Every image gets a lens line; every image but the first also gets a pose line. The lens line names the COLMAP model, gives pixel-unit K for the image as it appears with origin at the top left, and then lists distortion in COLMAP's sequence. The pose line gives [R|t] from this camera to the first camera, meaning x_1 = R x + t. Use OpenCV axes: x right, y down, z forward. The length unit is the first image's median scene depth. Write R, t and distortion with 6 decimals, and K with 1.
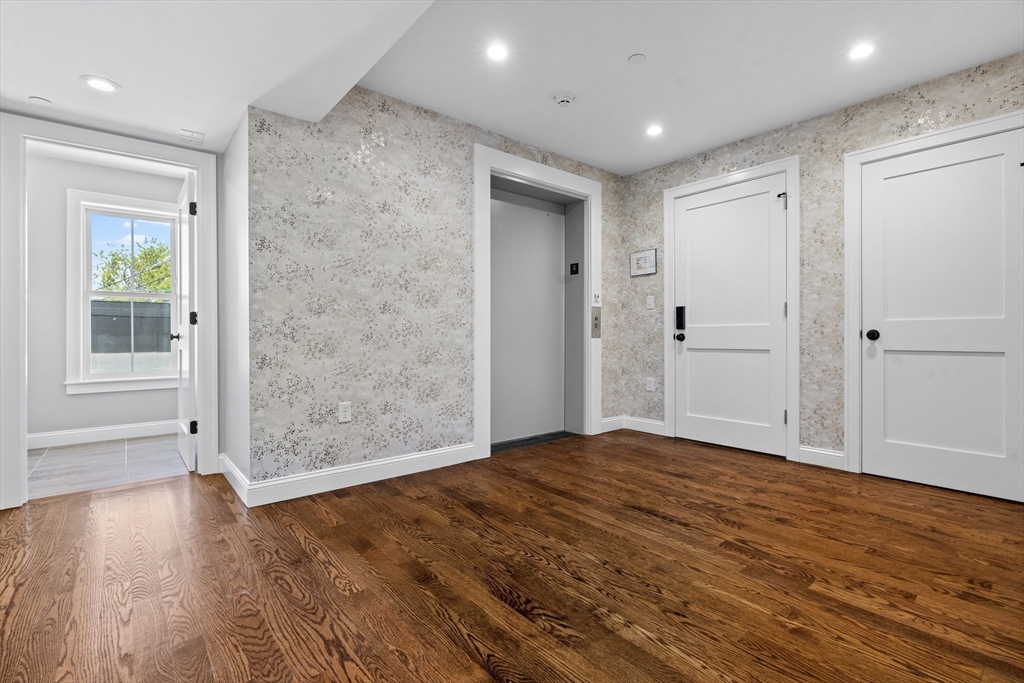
lens RADIAL K [[468.4, 0, 515.2], [0, 468.4, 337.1], [0, 0, 1]] dist [-0.010075, 0.005247]
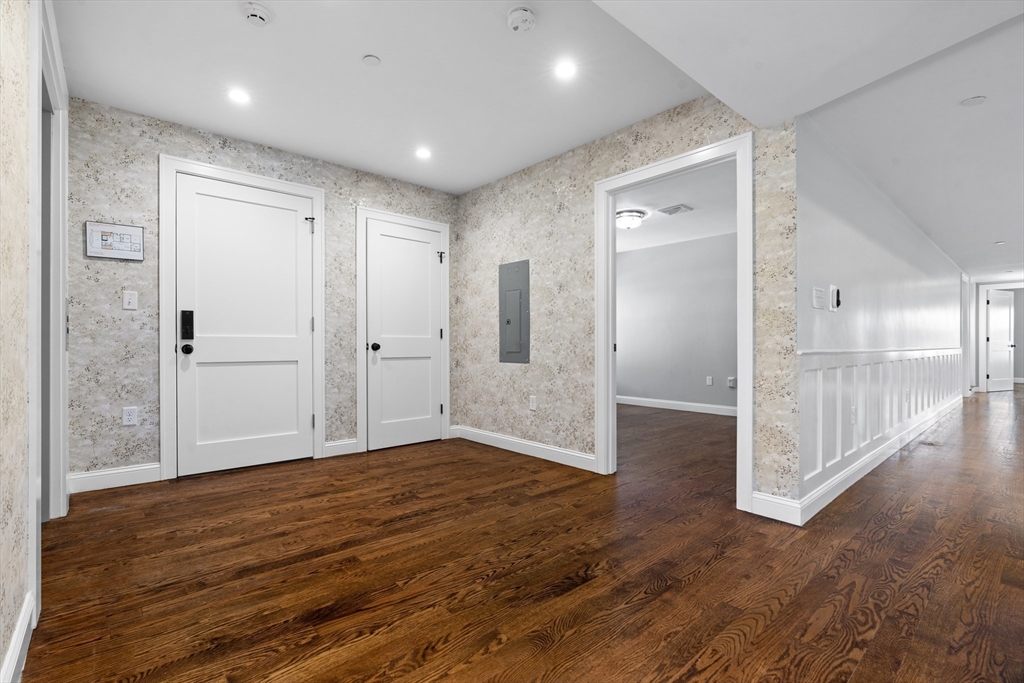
lens RADIAL K [[468.4, 0, 505.8], [0, 468.4, 348.1], [0, 0, 1]] dist [-0.010075, 0.005247]
pose [[-0.021643, -0.002228, 0.999763, -0.607451], [0.002499, 0.999994, 0.002283, -0.003088], [-0.999763, 0.002548, -0.021637, 0.638640]]
